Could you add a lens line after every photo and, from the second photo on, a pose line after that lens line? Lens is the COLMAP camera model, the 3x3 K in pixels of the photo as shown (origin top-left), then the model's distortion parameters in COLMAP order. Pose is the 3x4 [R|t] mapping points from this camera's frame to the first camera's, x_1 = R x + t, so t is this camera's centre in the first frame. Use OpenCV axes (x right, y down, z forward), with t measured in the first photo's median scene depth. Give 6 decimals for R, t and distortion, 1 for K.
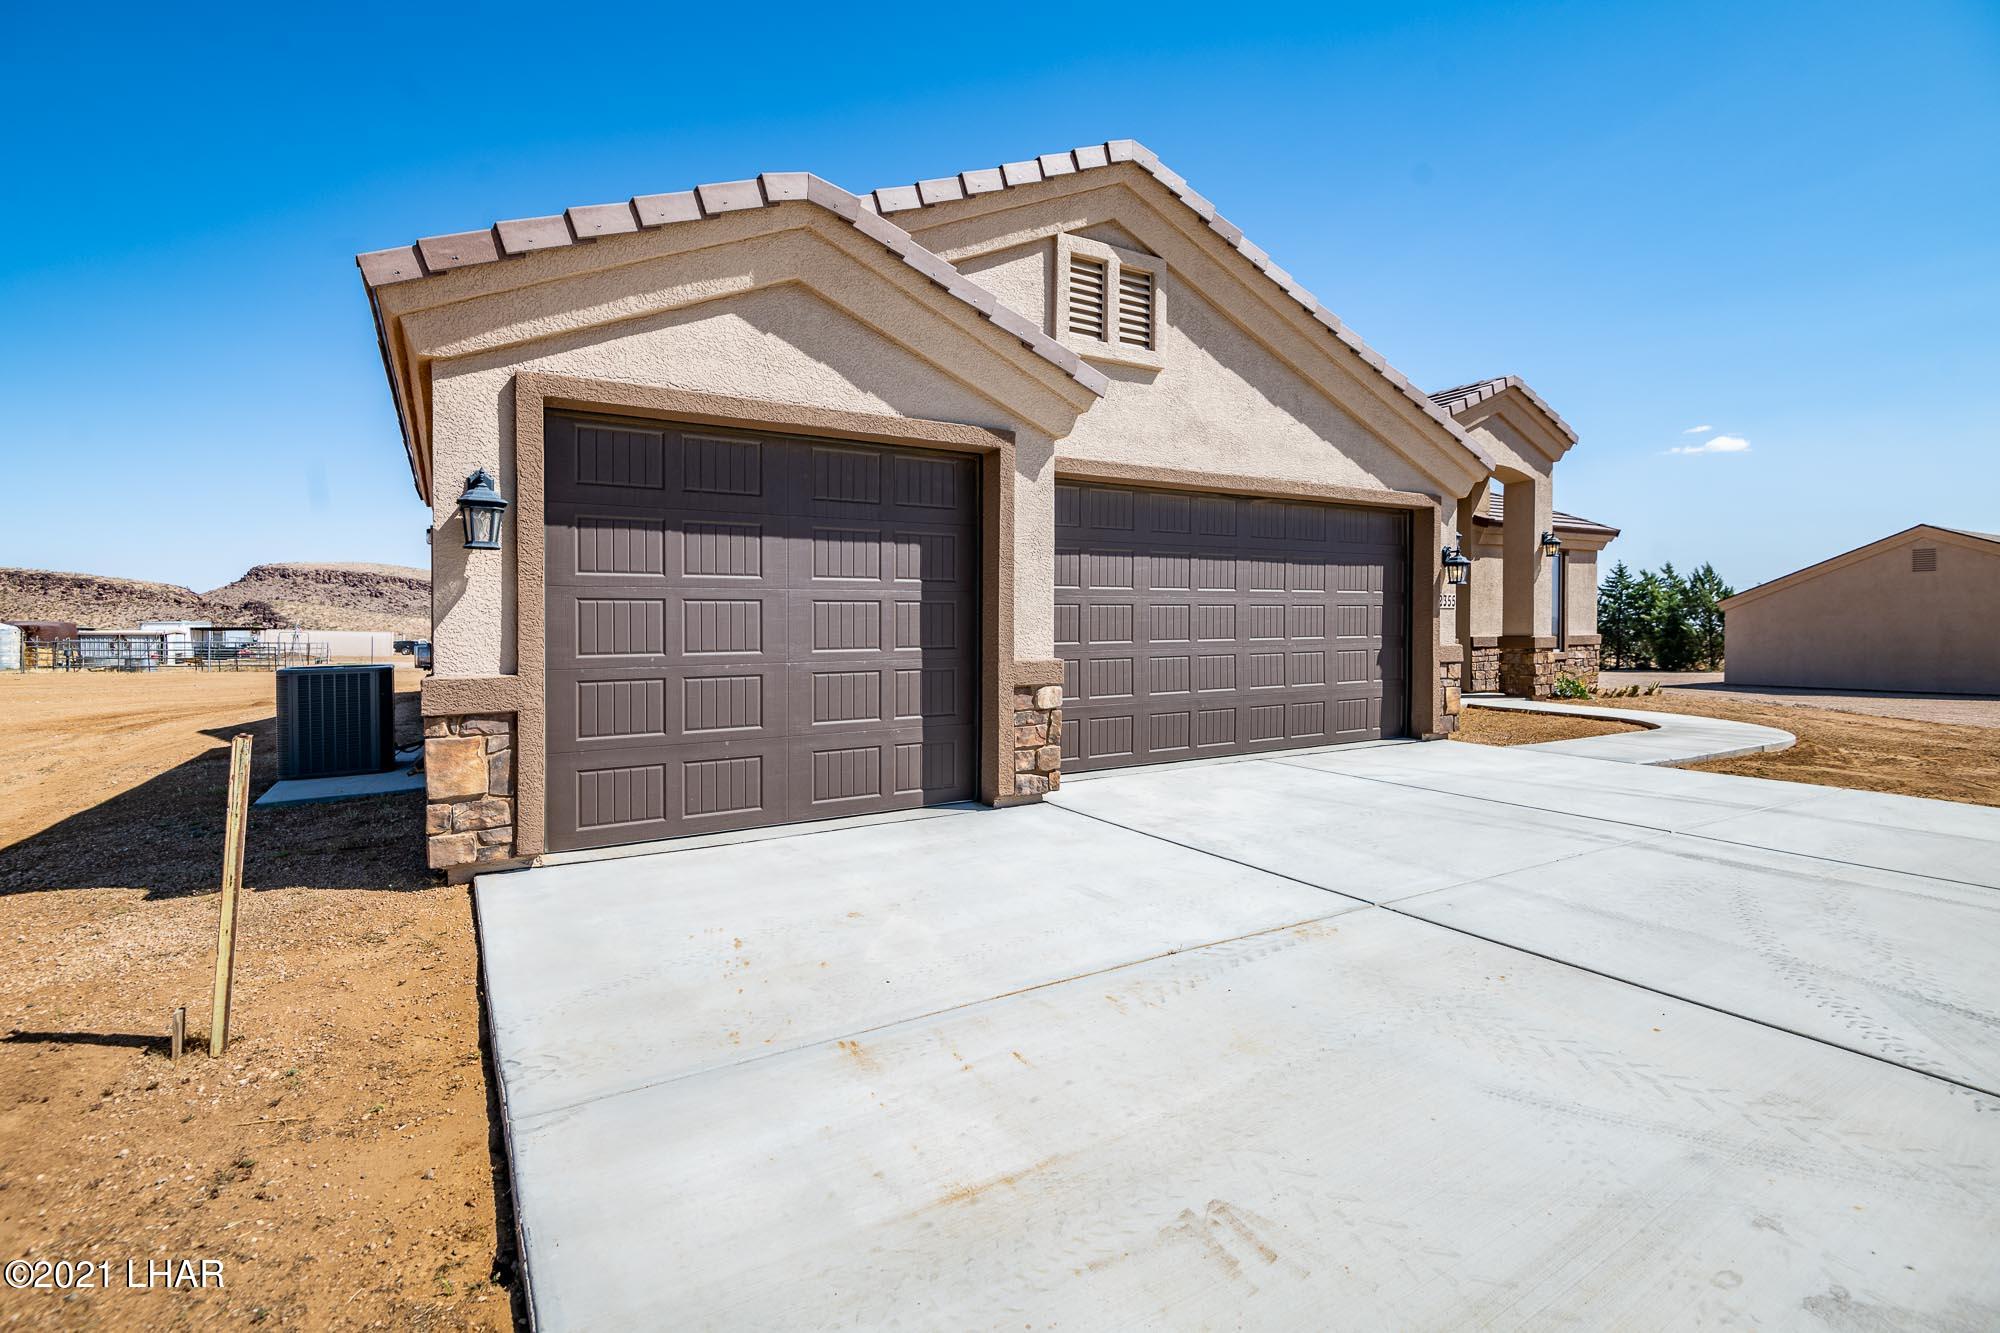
lens RADIAL K [[915.9, 0, 998.6], [0, 915.9, 614.4], [0, 0, 1]] dist [0.005211, -0.000118]
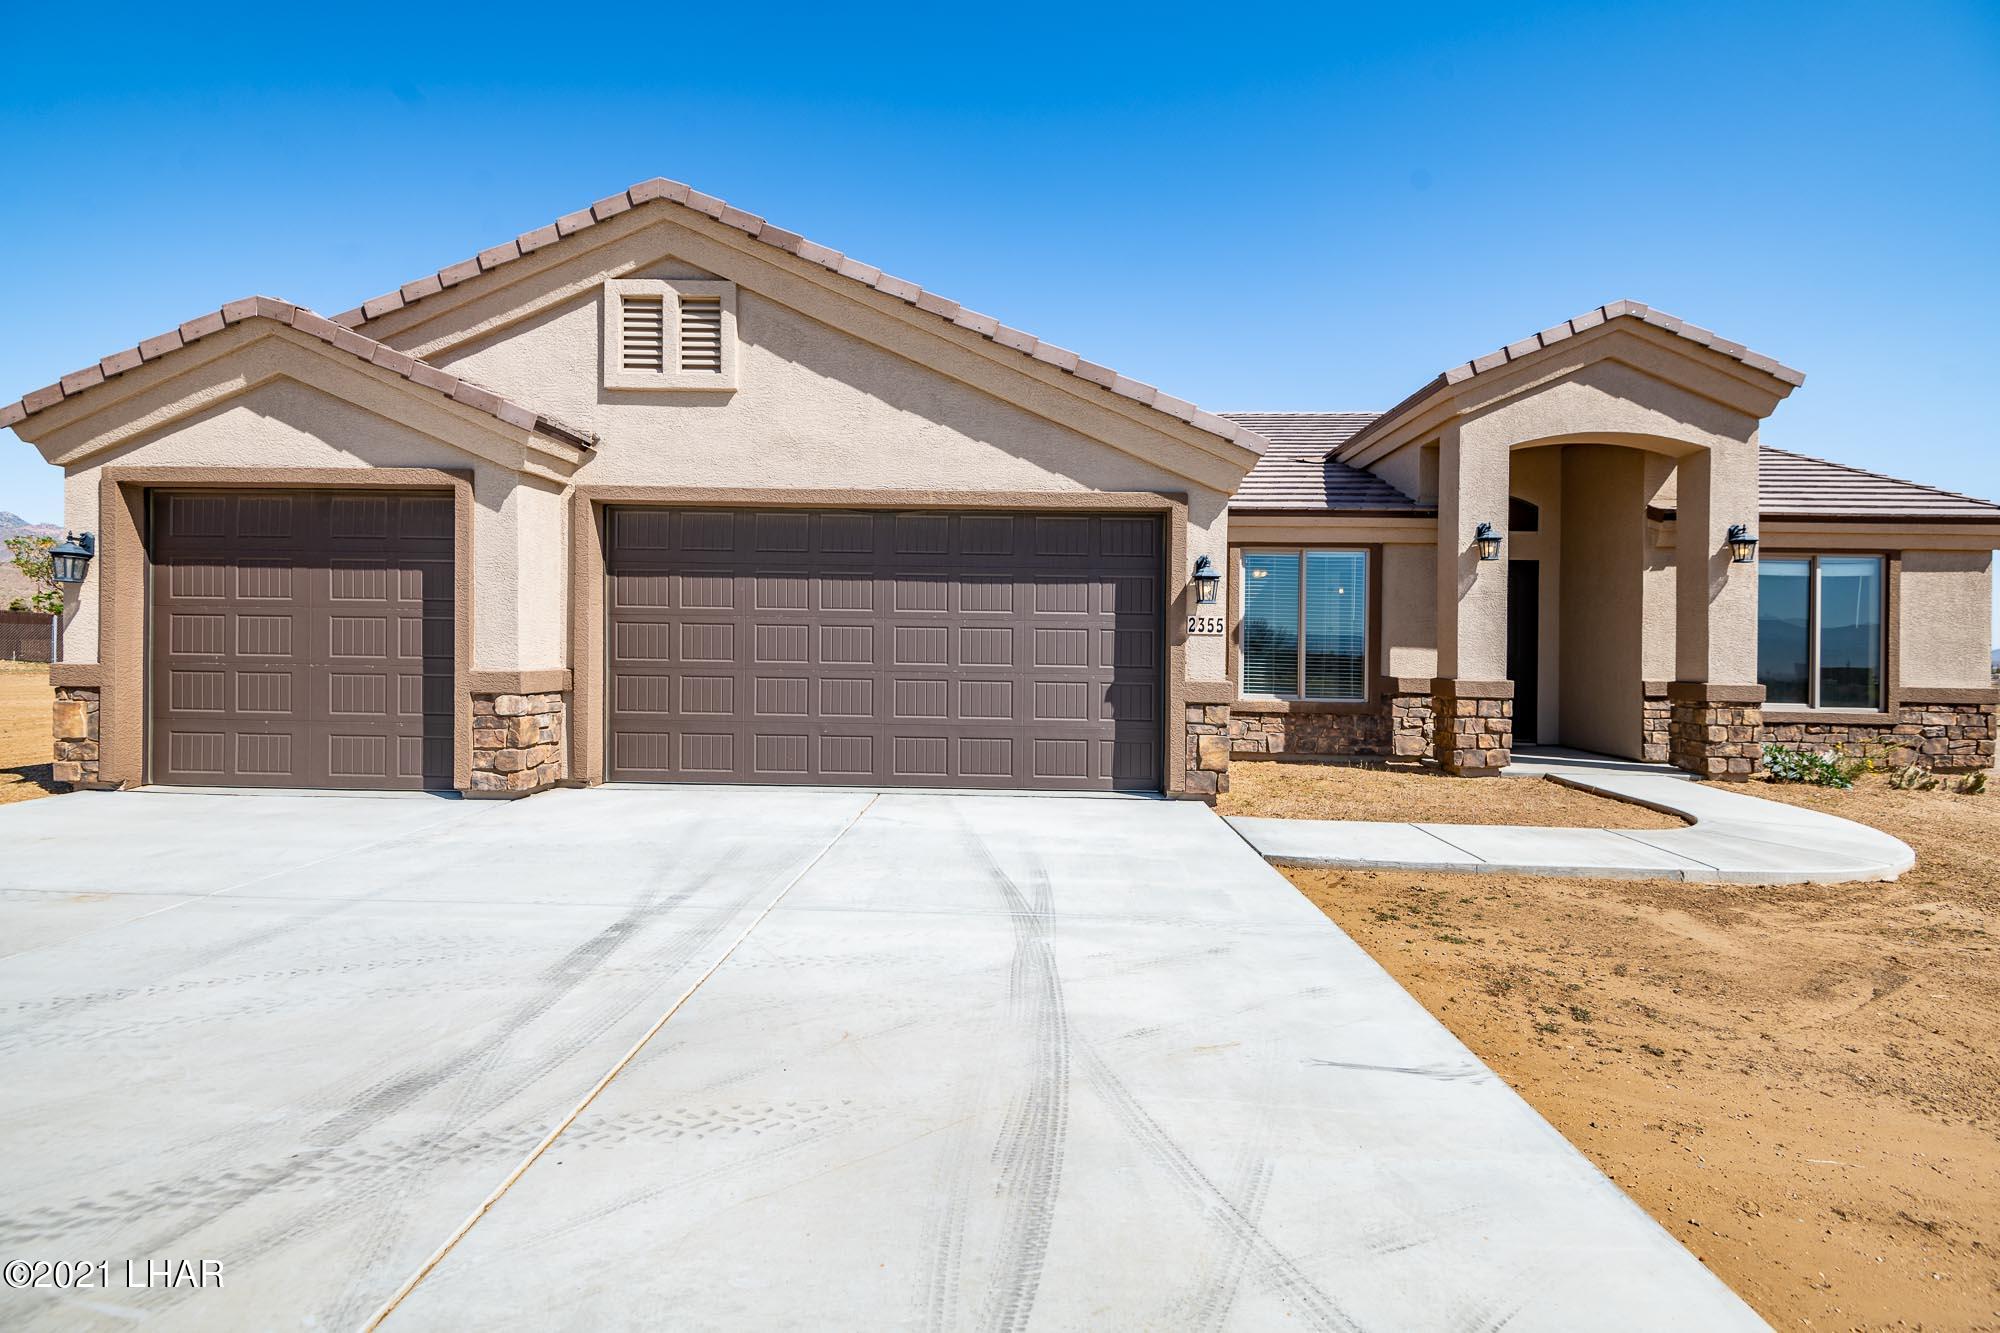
lens RADIAL K [[934.9, 0, 1029.1], [0, 934.9, 626.1], [0, 0, 1]] dist [0.026217, -0.027901]
pose [[0.847105, 0.007706, -0.531369, 1.039261], [-0.016666, 0.999788, -0.012070, -0.002040], [0.531164, 0.019081, 0.847054, 0.318529]]
